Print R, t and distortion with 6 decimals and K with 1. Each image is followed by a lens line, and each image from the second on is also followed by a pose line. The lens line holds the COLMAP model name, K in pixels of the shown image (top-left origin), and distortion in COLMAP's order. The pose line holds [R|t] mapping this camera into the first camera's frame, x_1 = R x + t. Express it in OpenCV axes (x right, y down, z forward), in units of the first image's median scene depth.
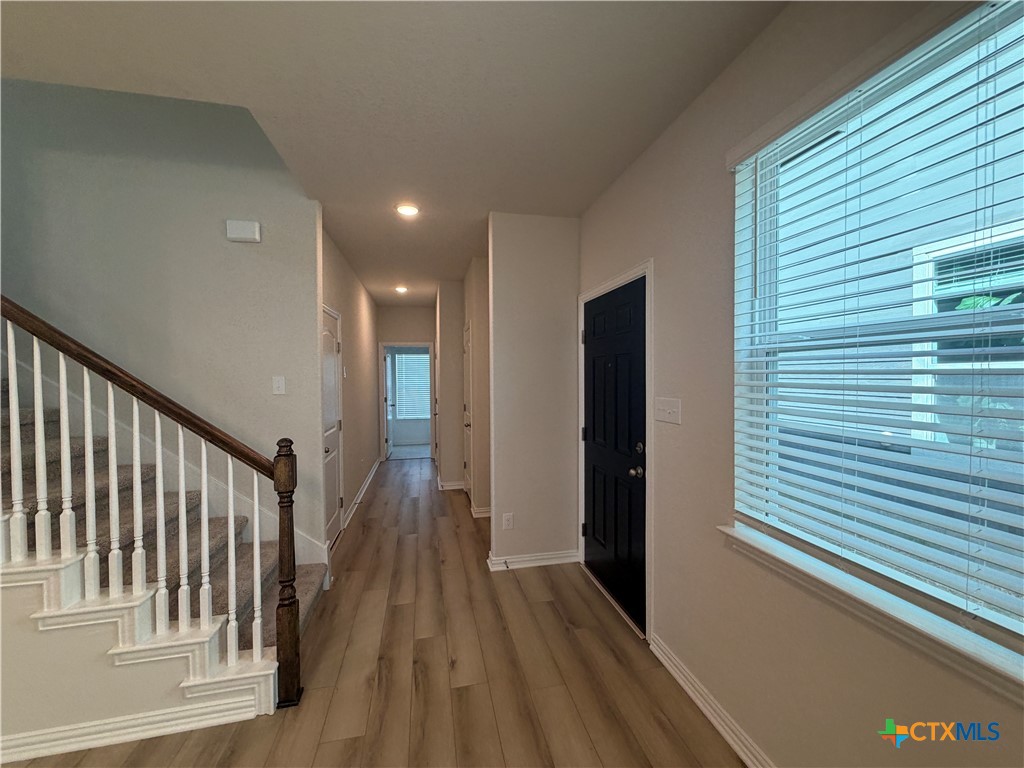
lens RADIAL K [[408.3, 0, 514.0], [0, 408.3, 384.7], [0, 0, 1]] dist [-0.001267, 0.000256]
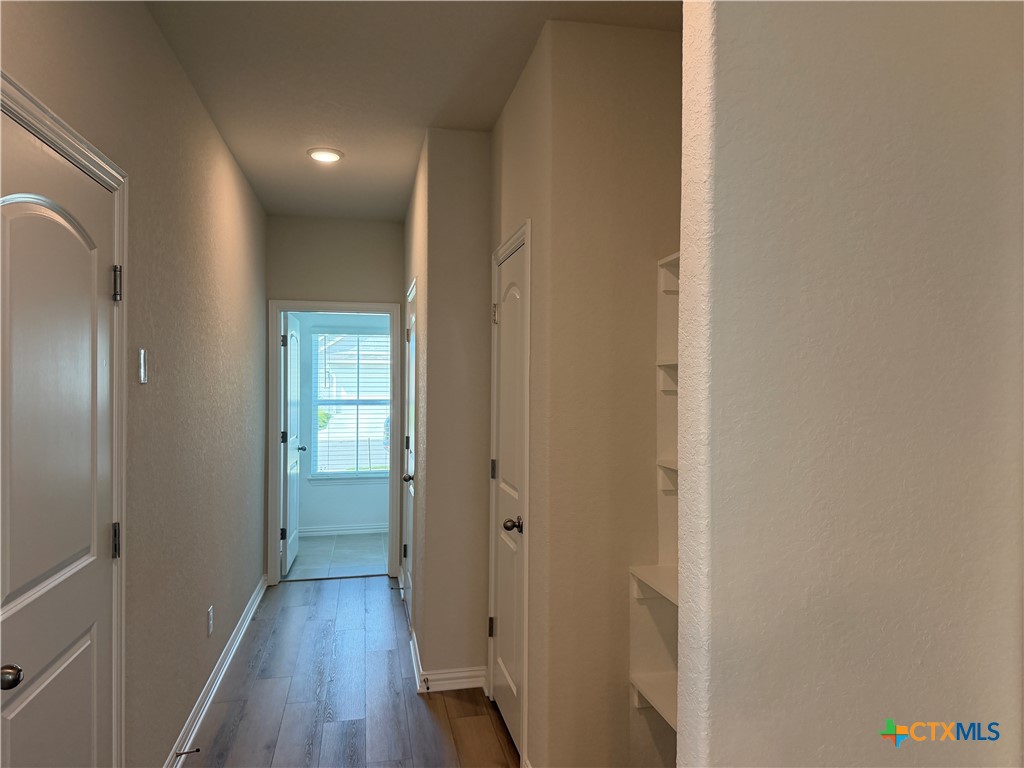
lens RADIAL K [[719.7, 0, 519.4], [0, 719.7, 383.6], [0, 0, 1]] dist [0.040290, -0.024038]
pose [[0.999894, 0.014385, -0.002339, -0.088982], [-0.014436, 0.999630, -0.023067, -0.005835], [0.002006, 0.023099, 0.999731, 0.321626]]
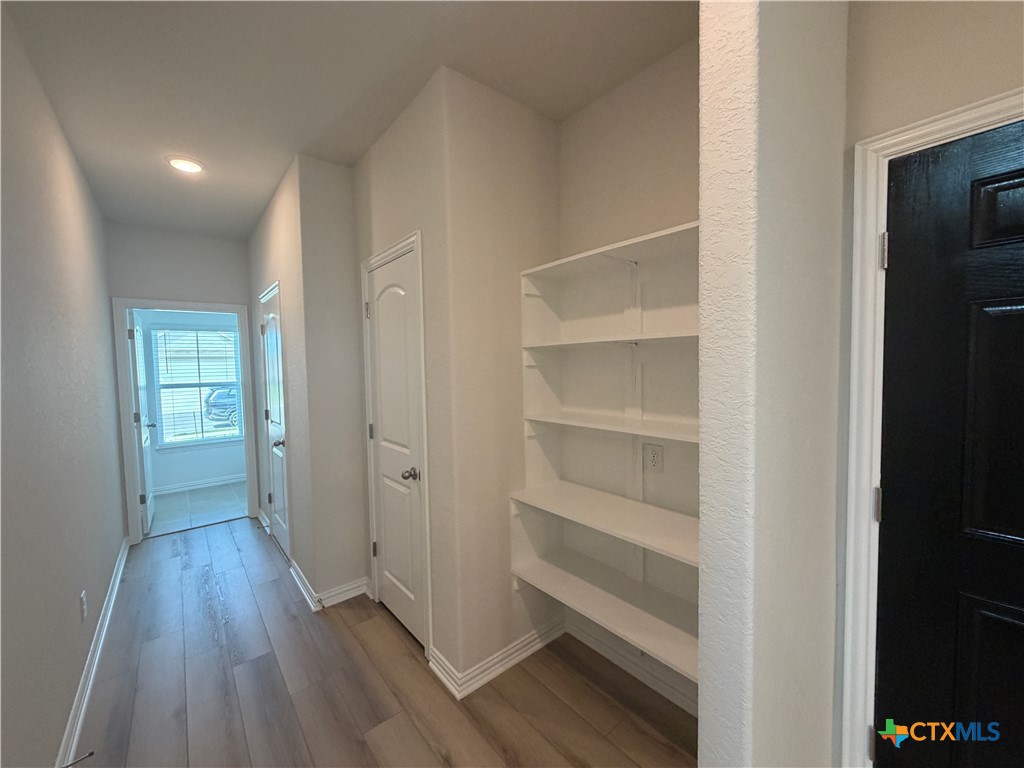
lens RADIAL K [[408.3, 0, 513.4], [0, 408.3, 384.9], [0, 0, 1]] dist [-0.001267, 0.000256]
pose [[0.888002, -0.031824, 0.458737, -0.175686], [0.022546, 0.999416, 0.025688, -0.005849], [-0.459286, -0.012468, 0.888201, 0.460162]]
